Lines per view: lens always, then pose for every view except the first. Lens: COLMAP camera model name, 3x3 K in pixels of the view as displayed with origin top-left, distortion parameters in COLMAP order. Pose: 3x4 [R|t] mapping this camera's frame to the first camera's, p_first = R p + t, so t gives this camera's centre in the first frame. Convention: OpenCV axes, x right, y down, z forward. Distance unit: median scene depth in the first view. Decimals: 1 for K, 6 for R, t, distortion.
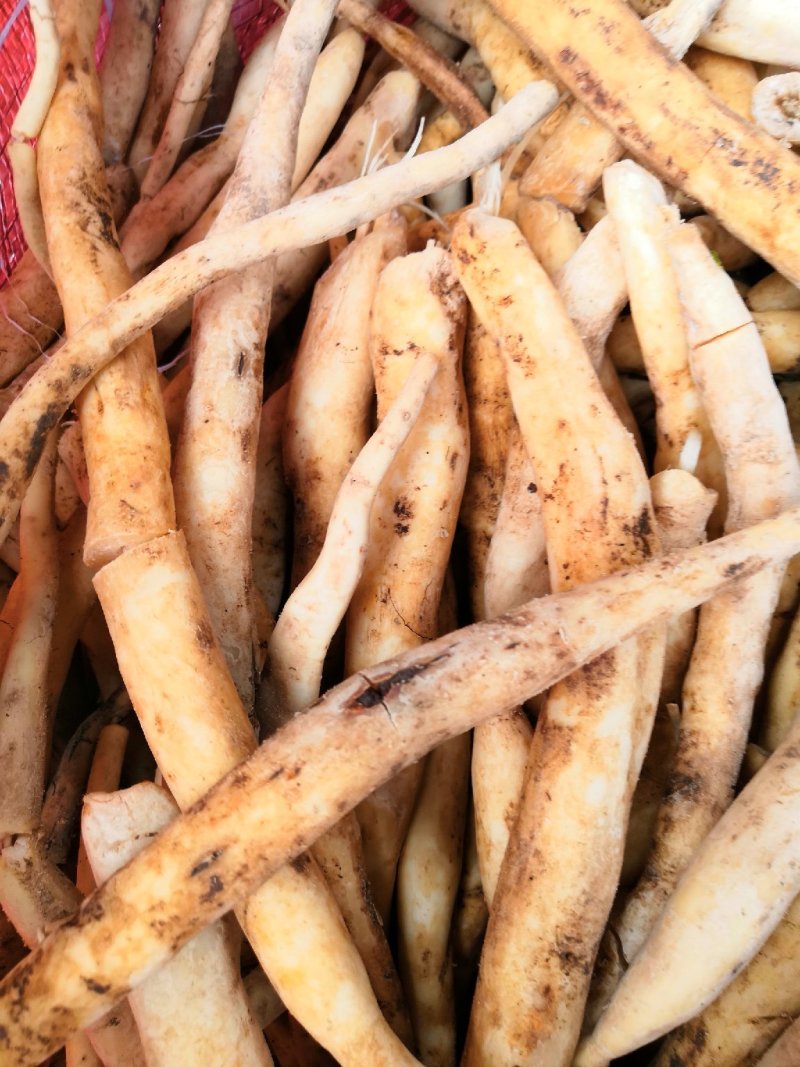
lens RADIAL K [[808.7, 0, 400.0], [0, 808.7, 533.5], [0, 0, 1]] dist [-0.088950, 0.062612]
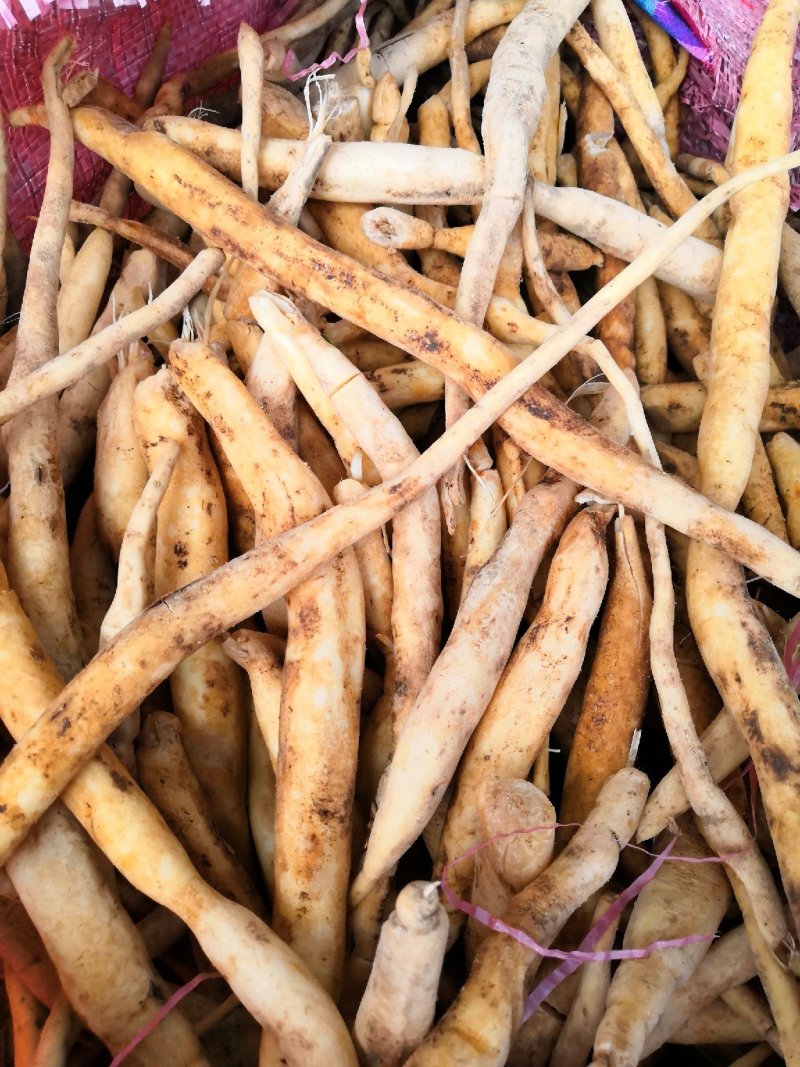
lens RADIAL K [[763.7, 0, 400.0], [0, 763.7, 533.5], [0, 0, 1]] dist [-0.072413, 0.007881]
pose [[0.970318, -0.221616, 0.096794, 0.293216], [0.230245, 0.969007, -0.089510, 0.172485], [-0.073957, 0.109139, 0.991271, -0.406559]]
